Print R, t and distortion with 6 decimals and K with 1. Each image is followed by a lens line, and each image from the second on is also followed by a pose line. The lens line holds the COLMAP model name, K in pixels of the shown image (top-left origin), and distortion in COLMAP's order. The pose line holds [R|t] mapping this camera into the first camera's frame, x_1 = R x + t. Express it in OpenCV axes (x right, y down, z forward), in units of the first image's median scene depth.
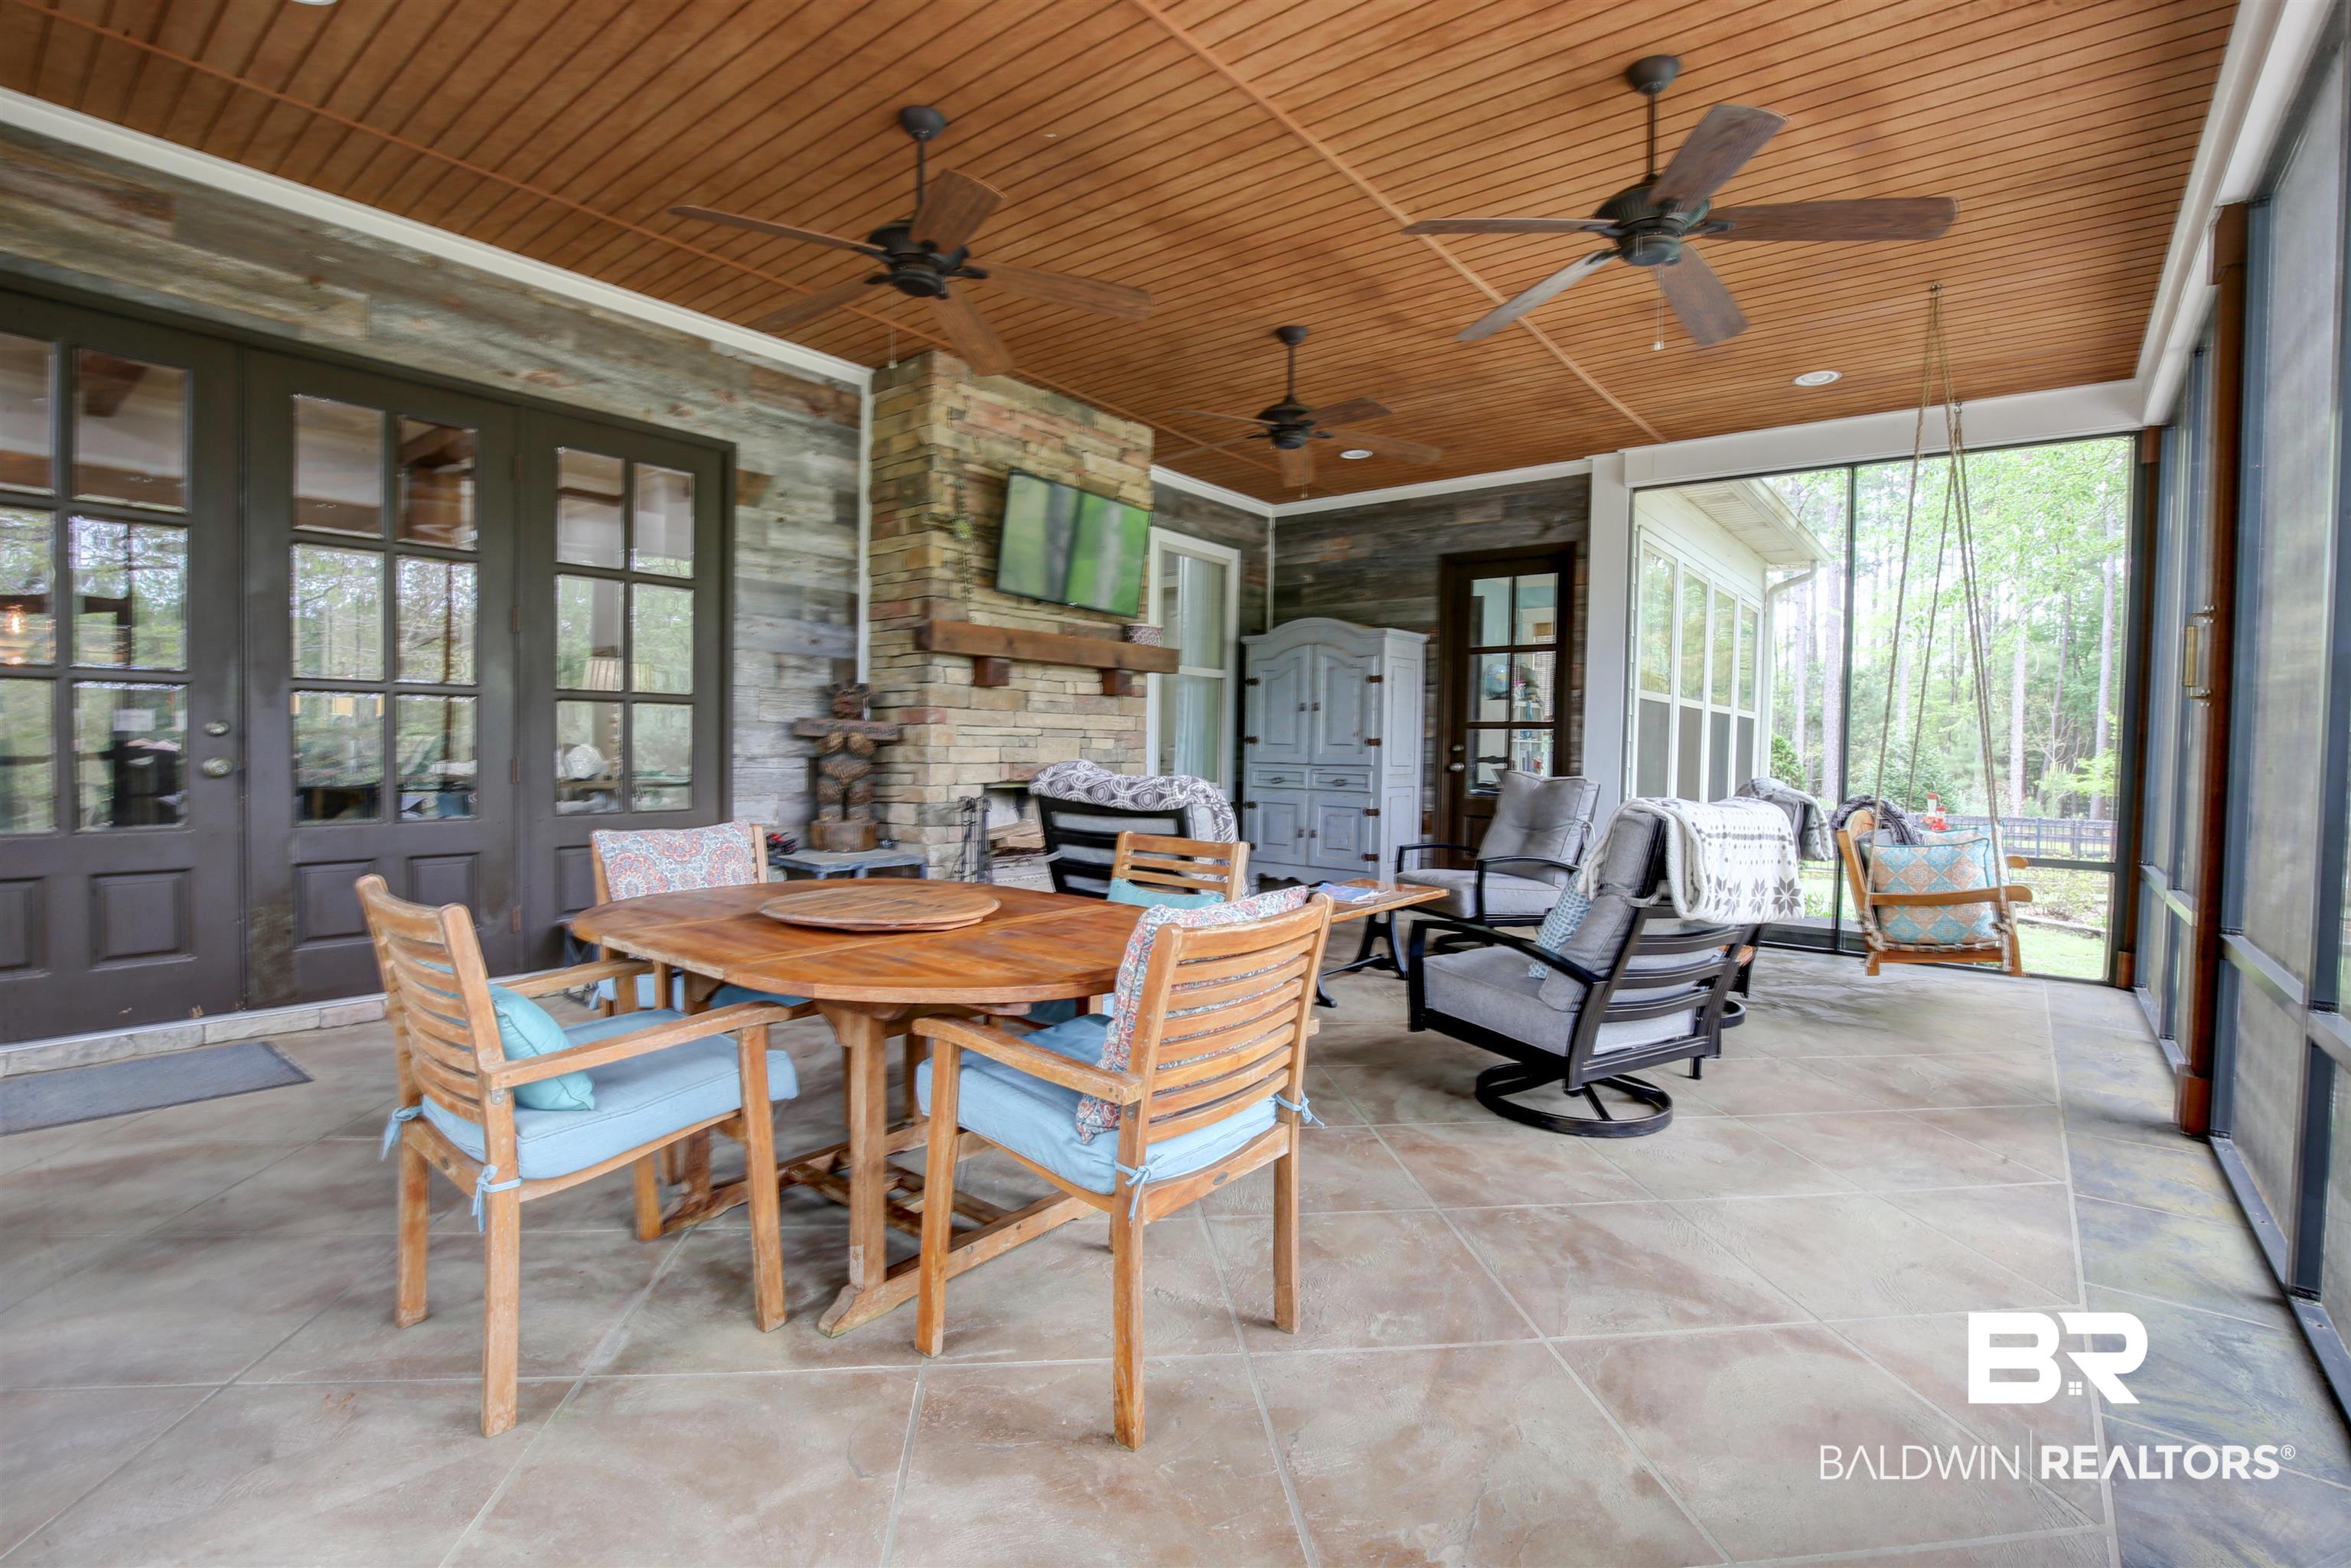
lens RADIAL K [[1100.6, 0, 1172.8], [0, 1100.6, 784.7], [0, 0, 1]] dist [-0.031032, 0.001885]
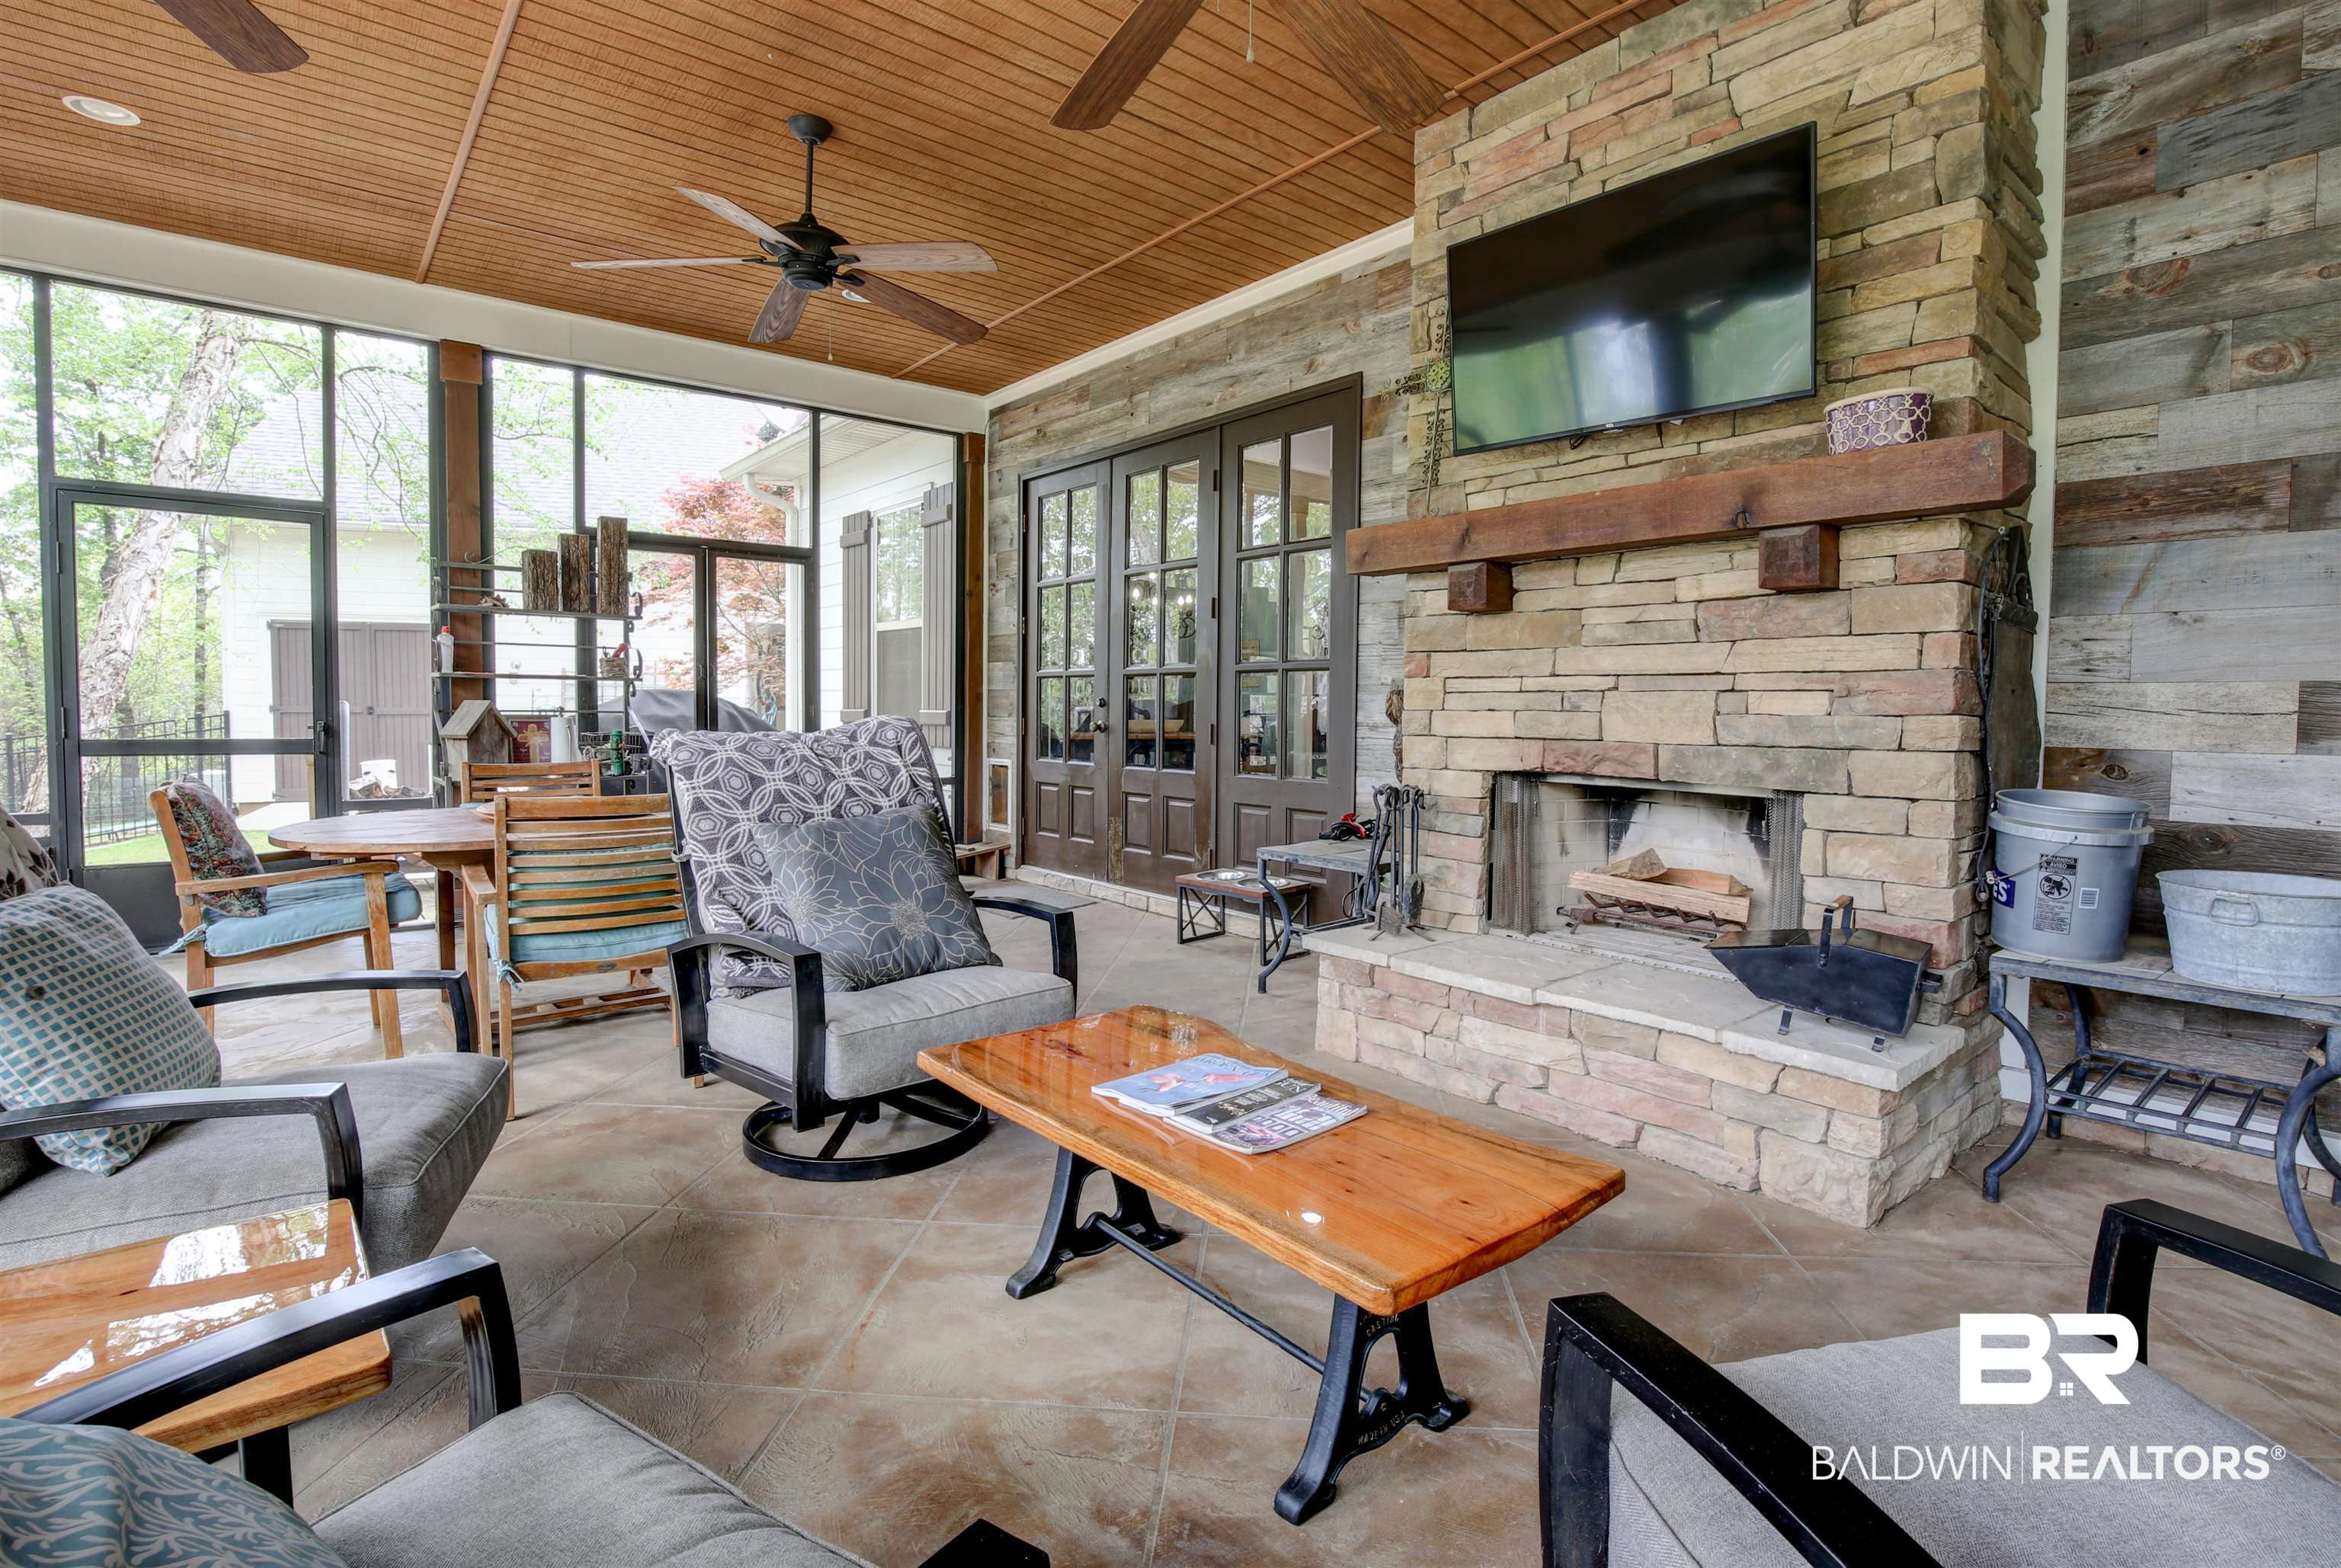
lens RADIAL K [[1095.8, 0, 1169.1], [0, 1095.8, 772.6], [0, 0, 1]] dist [-0.031032, 0.001885]
pose [[-0.208797, 0.038843, -0.977187, 0.448536], [-0.049786, 0.997493, 0.050288, -0.020875], [0.976691, 0.059150, -0.206340, 0.920924]]
